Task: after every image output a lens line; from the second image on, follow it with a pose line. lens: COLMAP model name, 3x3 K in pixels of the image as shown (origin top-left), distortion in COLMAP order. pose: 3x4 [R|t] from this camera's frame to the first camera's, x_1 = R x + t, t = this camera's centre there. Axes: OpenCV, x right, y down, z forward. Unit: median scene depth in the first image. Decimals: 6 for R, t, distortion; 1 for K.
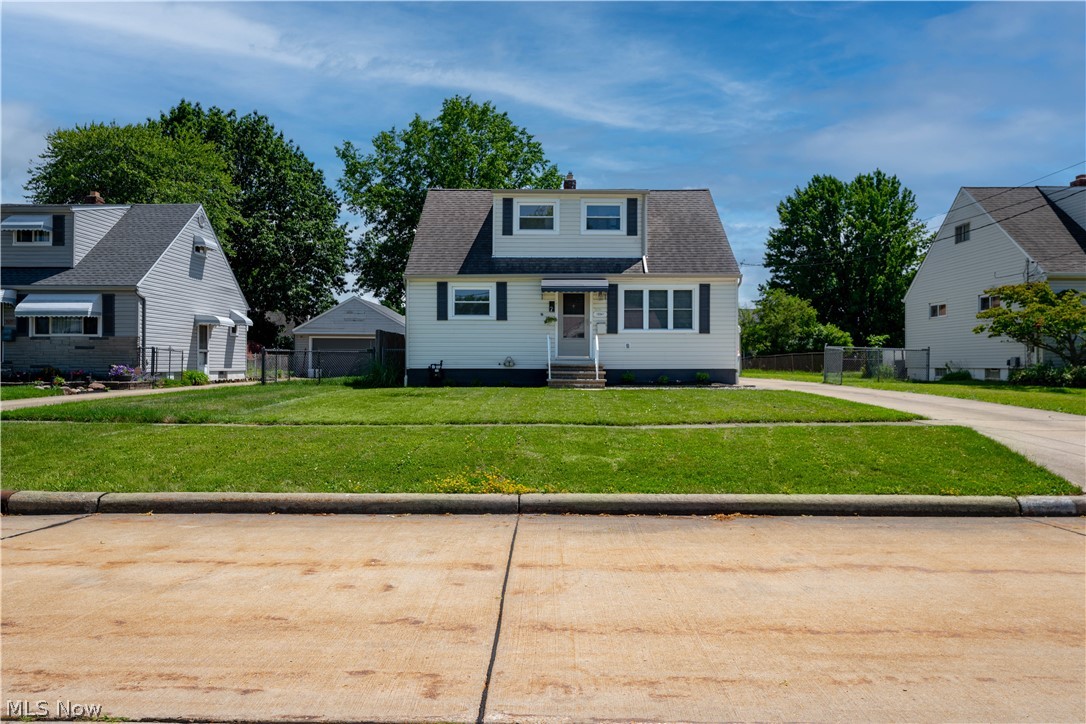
lens RADIAL K [[727.9, 0, 538.4], [0, 727.9, 359.8], [0, 0, 1]] dist [0.007360, 0.003337]
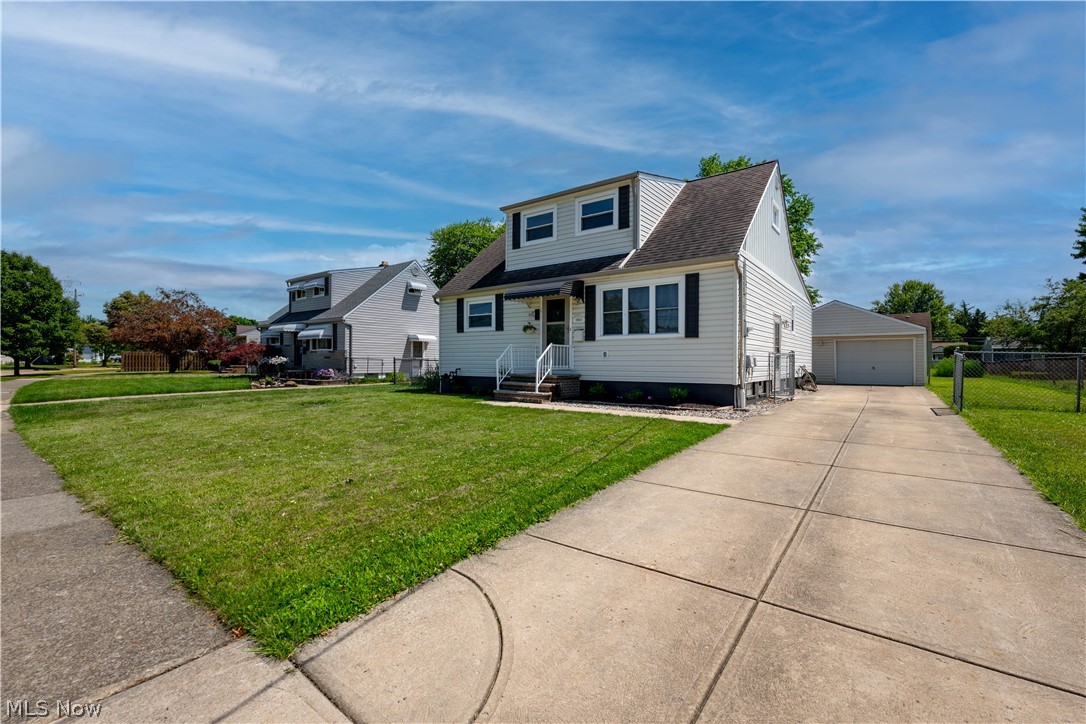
lens RADIAL K [[456.4, 0, 546.4], [0, 456.4, 363.7], [0, 0, 1]] dist [0.002064, -0.000294]
pose [[0.800584, 0.005294, -0.599197, 0.394870], [-0.001017, 0.999972, 0.007477, -0.011754], [0.599219, -0.005377, 0.800567, 0.515576]]
